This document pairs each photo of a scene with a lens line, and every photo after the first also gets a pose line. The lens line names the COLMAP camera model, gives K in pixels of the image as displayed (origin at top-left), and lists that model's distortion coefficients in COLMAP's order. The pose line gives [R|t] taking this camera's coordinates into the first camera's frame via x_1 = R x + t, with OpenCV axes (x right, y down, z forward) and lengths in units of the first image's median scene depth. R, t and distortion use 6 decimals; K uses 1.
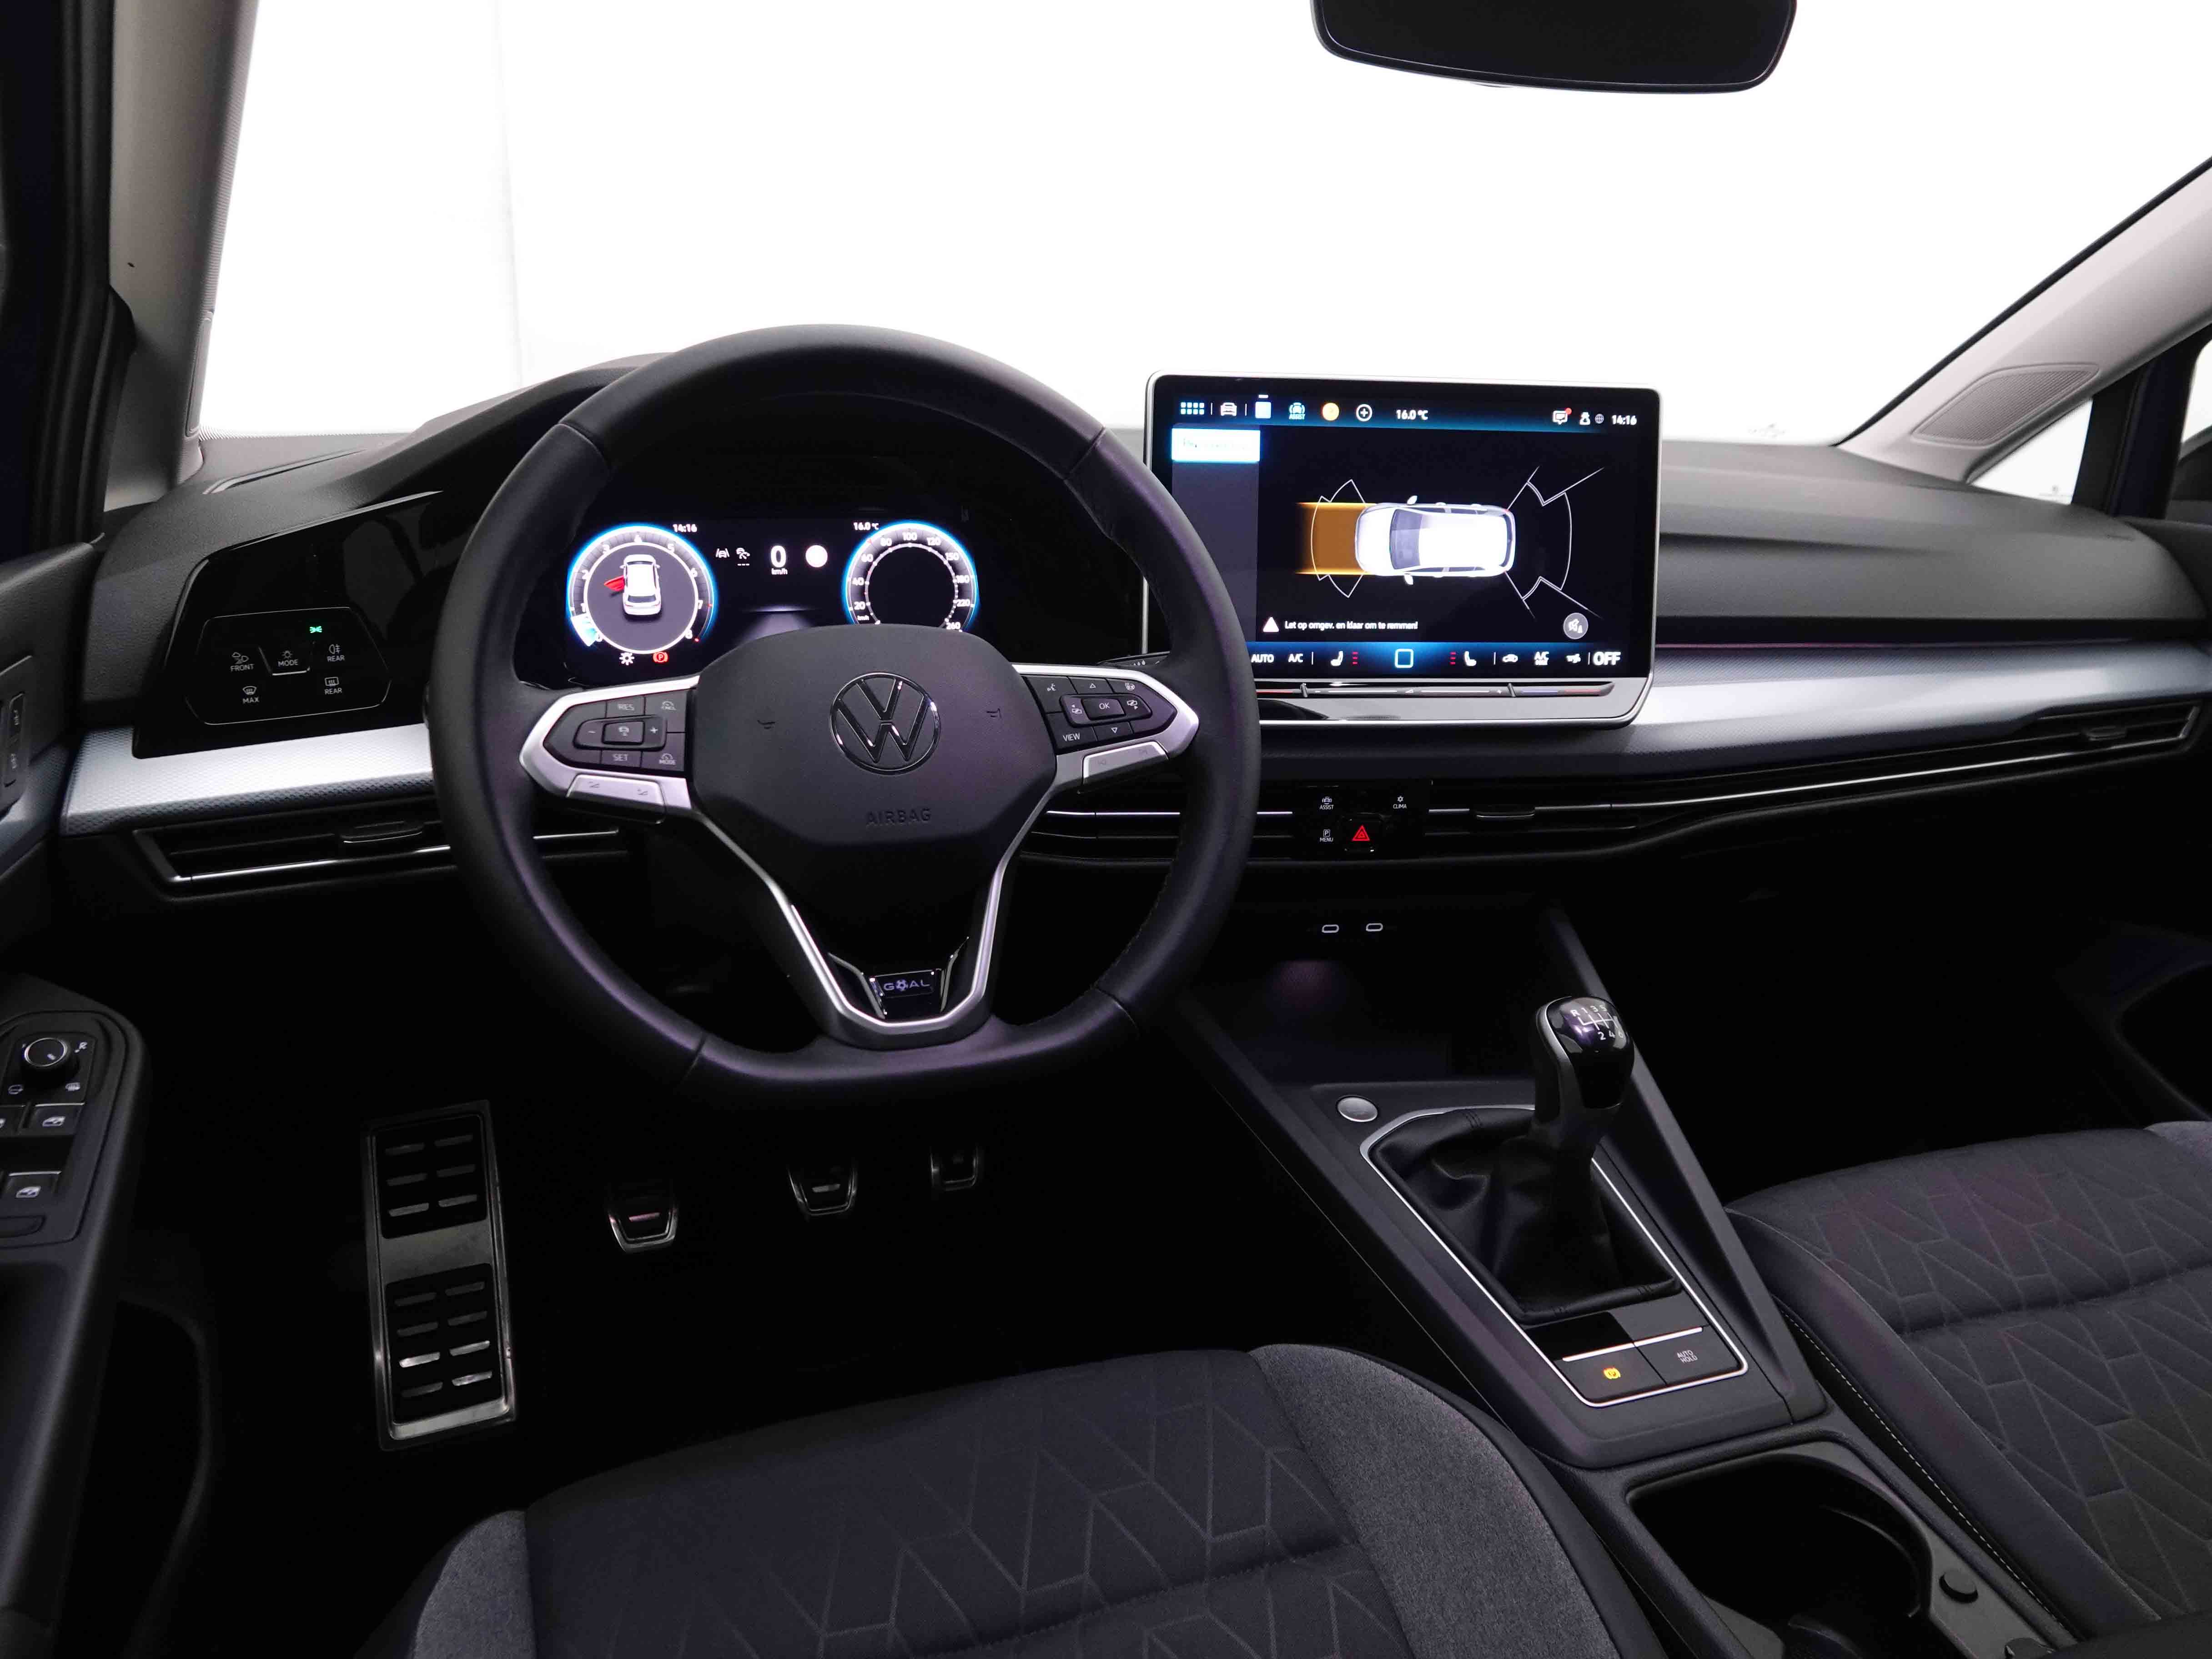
lens RADIAL K [[1762.6, 0, 1090.7], [0, 1762.6, 835.4], [0, 0, 1]] dist [0.016138, -0.021187]
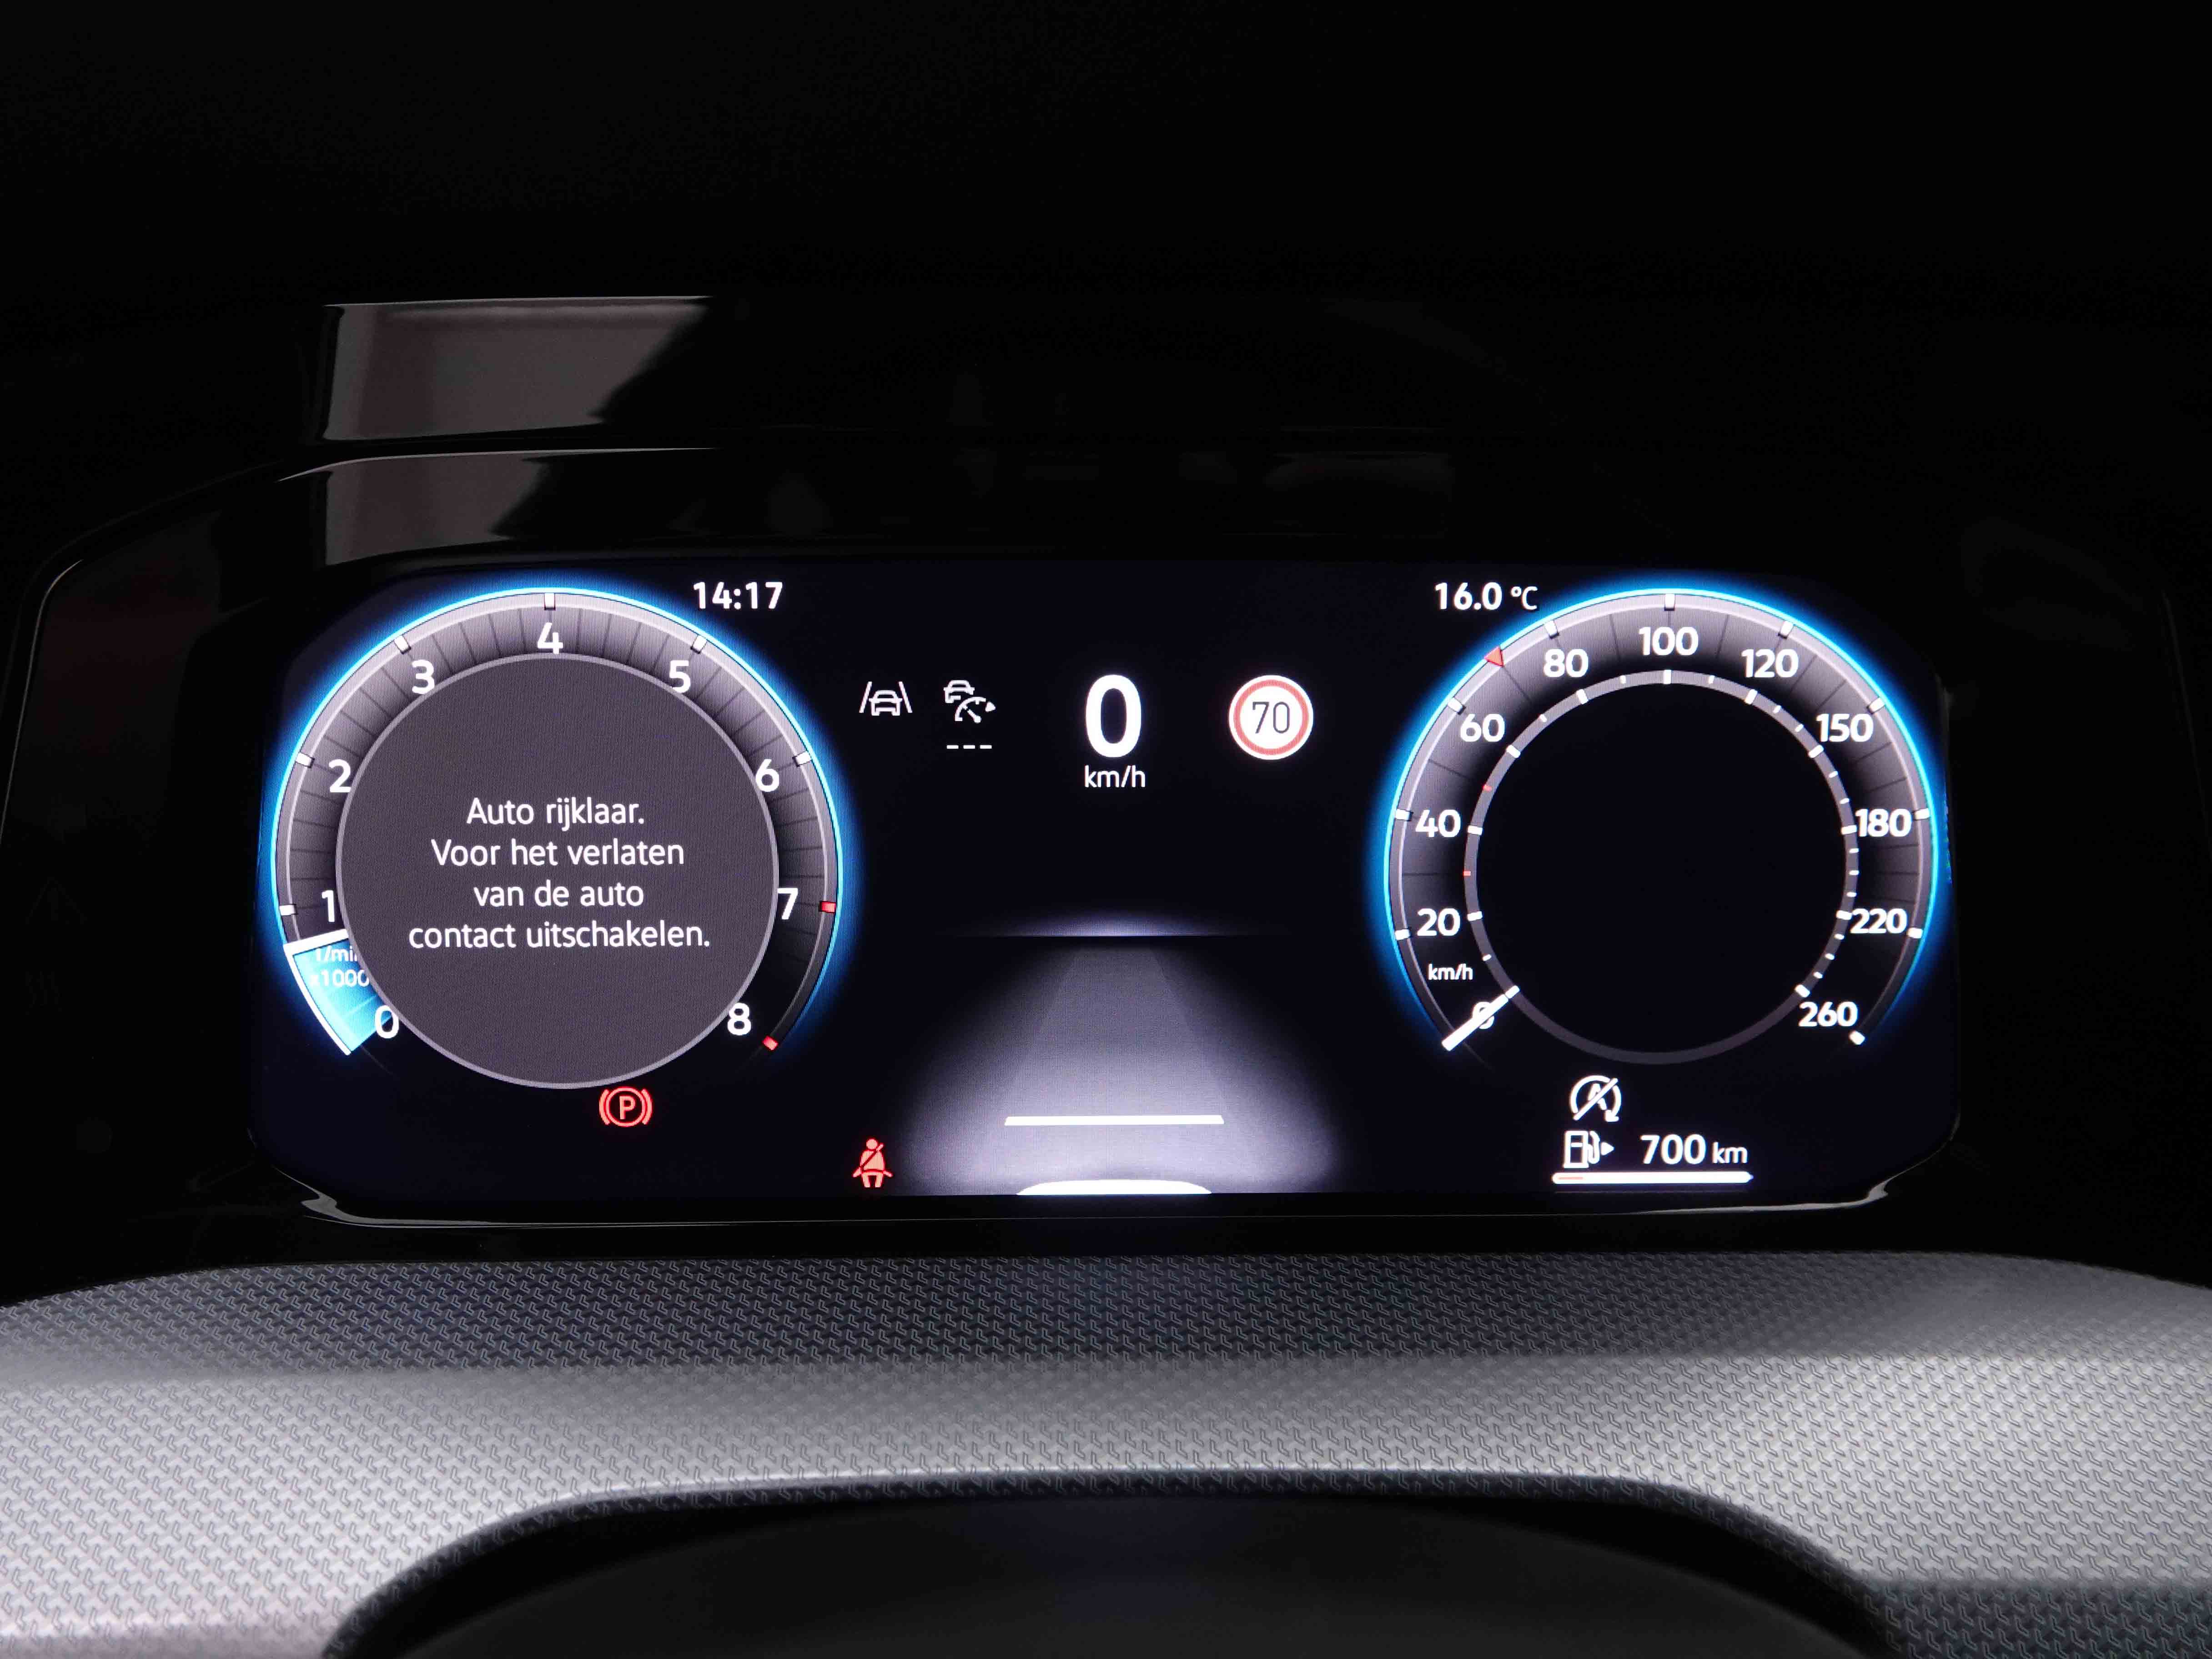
lens RADIAL K [[1762.6, 0, 1073.2], [0, 1762.6, 891.2], [0, 0, 1]] dist [0.016138, -0.021187]
pose [[0.946550, 0.046864, -0.319136, -0.103482], [-0.066606, 0.996464, -0.051223, -0.121295], [0.315607, 0.069742, 0.946324, 0.770144]]
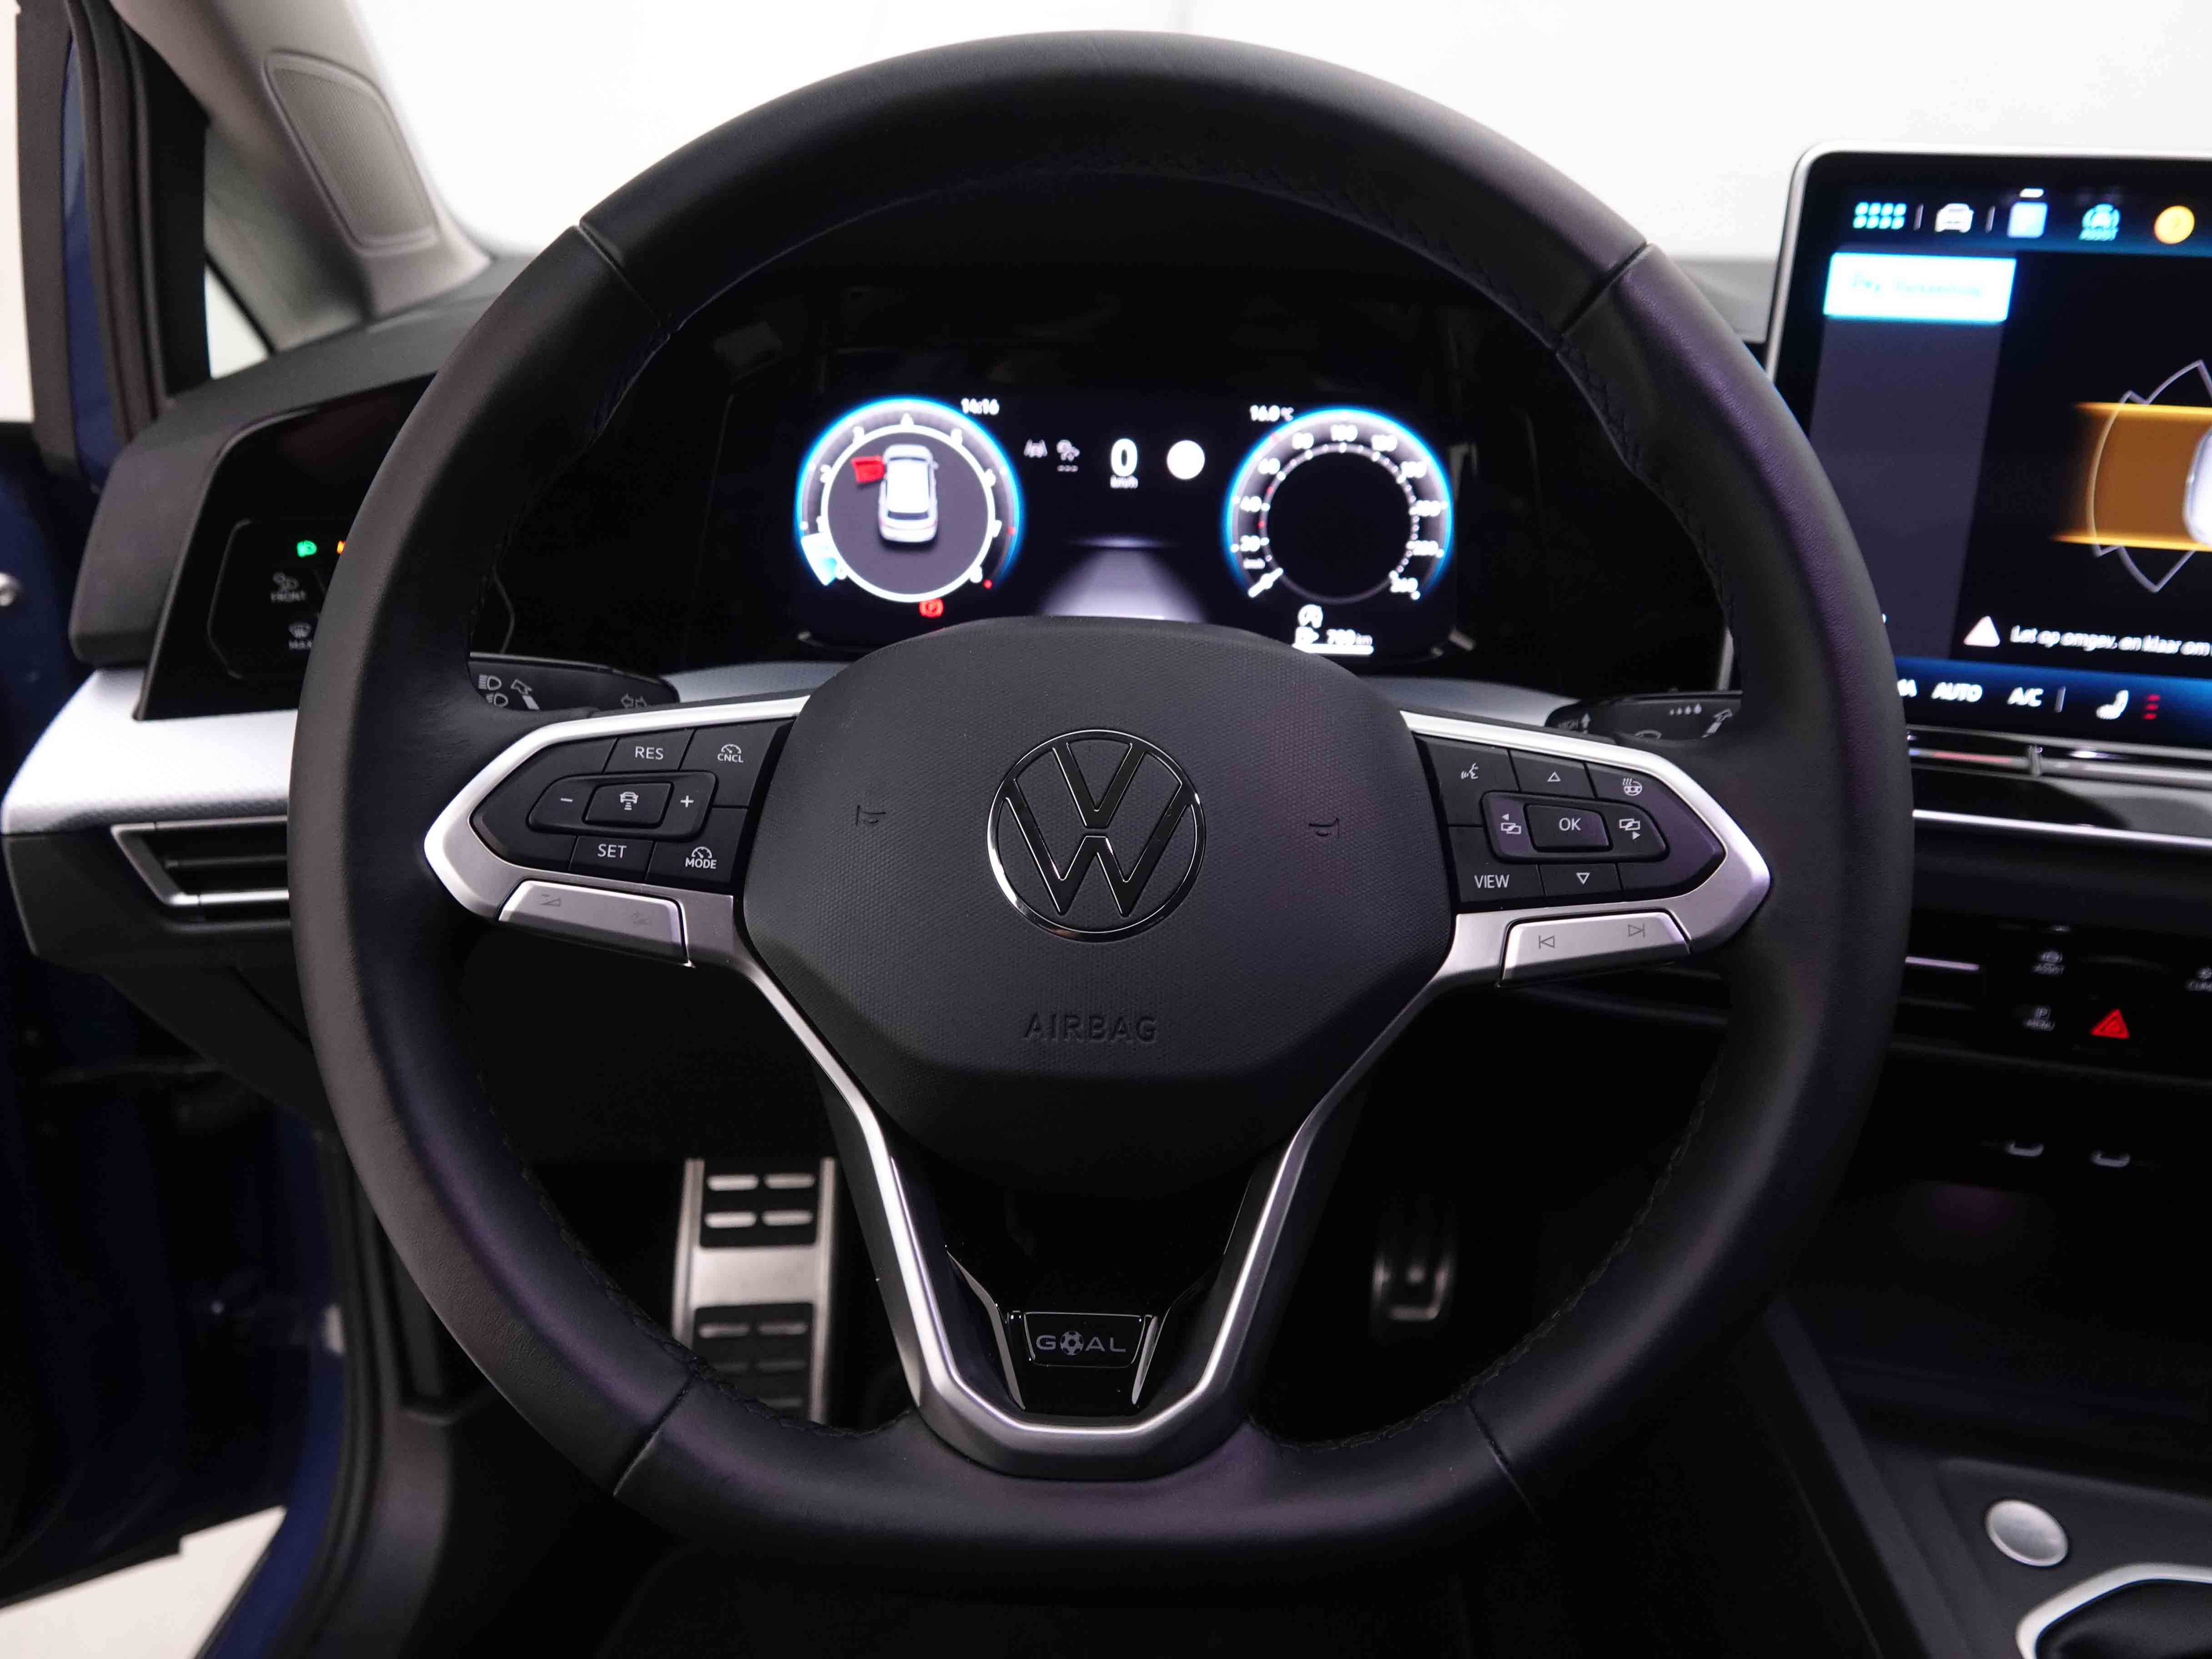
lens RADIAL K [[1762.6, 0, 1091.9], [0, 1762.6, 838.8], [0, 0, 1]] dist [0.016138, -0.021187]
pose [[0.929784, 0.126724, -0.345604, 0.044747], [-0.096276, 0.989911, 0.103960, -0.088699], [0.355291, -0.063387, 0.932604, 0.406844]]
